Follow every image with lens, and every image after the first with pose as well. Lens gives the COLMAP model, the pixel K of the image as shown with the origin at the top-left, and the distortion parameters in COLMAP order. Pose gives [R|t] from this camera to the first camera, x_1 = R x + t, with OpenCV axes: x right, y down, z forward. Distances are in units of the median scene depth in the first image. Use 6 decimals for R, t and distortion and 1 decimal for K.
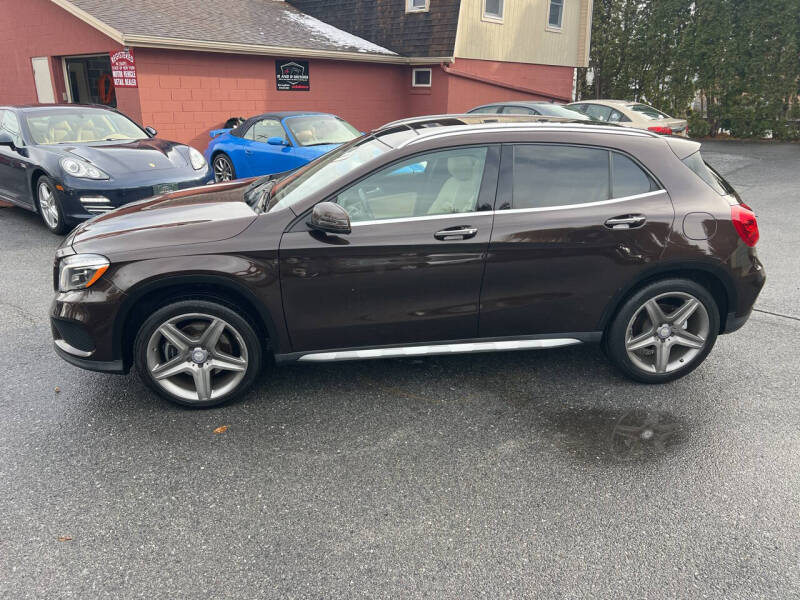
lens RADIAL K [[594.6, 0, 400.0], [0, 594.6, 300.0], [0, 0, 1]] dist [0.050362, -0.049632]
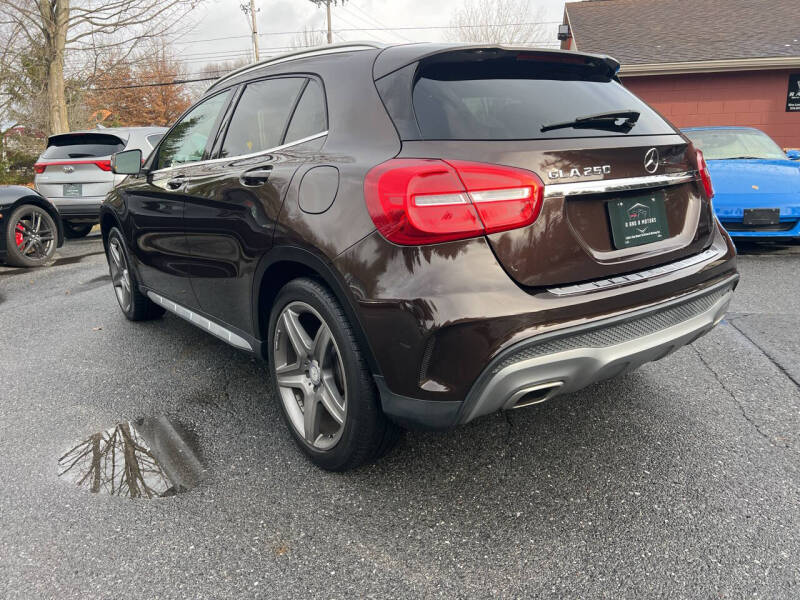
lens RADIAL K [[594.6, 0, 400.0], [0, 594.6, 300.0], [0, 0, 1]] dist [0.050362, -0.049632]
pose [[0.500144, 0.183052, -0.846374, 0.961300], [-0.260673, 0.963892, 0.054430, -0.069997], [0.825776, 0.193404, 0.529801, 0.741061]]
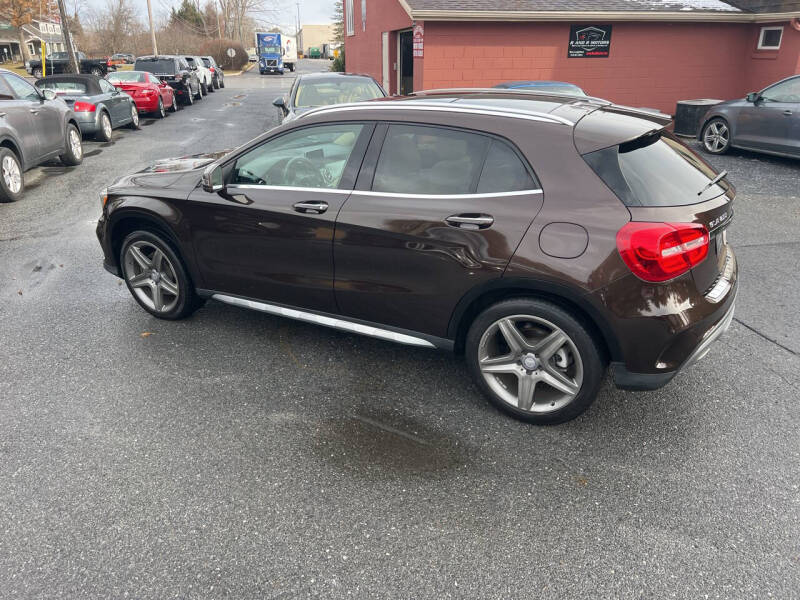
lens RADIAL K [[591.5, 0, 397.0], [0, 591.5, 302.4], [0, 0, 1]] dist [0.046481, -0.042814]
pose [[0.799673, 0.219173, -0.559005, 0.731070], [-0.187958, 0.975583, 0.113623, -0.085596], [0.570259, 0.014208, 0.821342, 0.218736]]
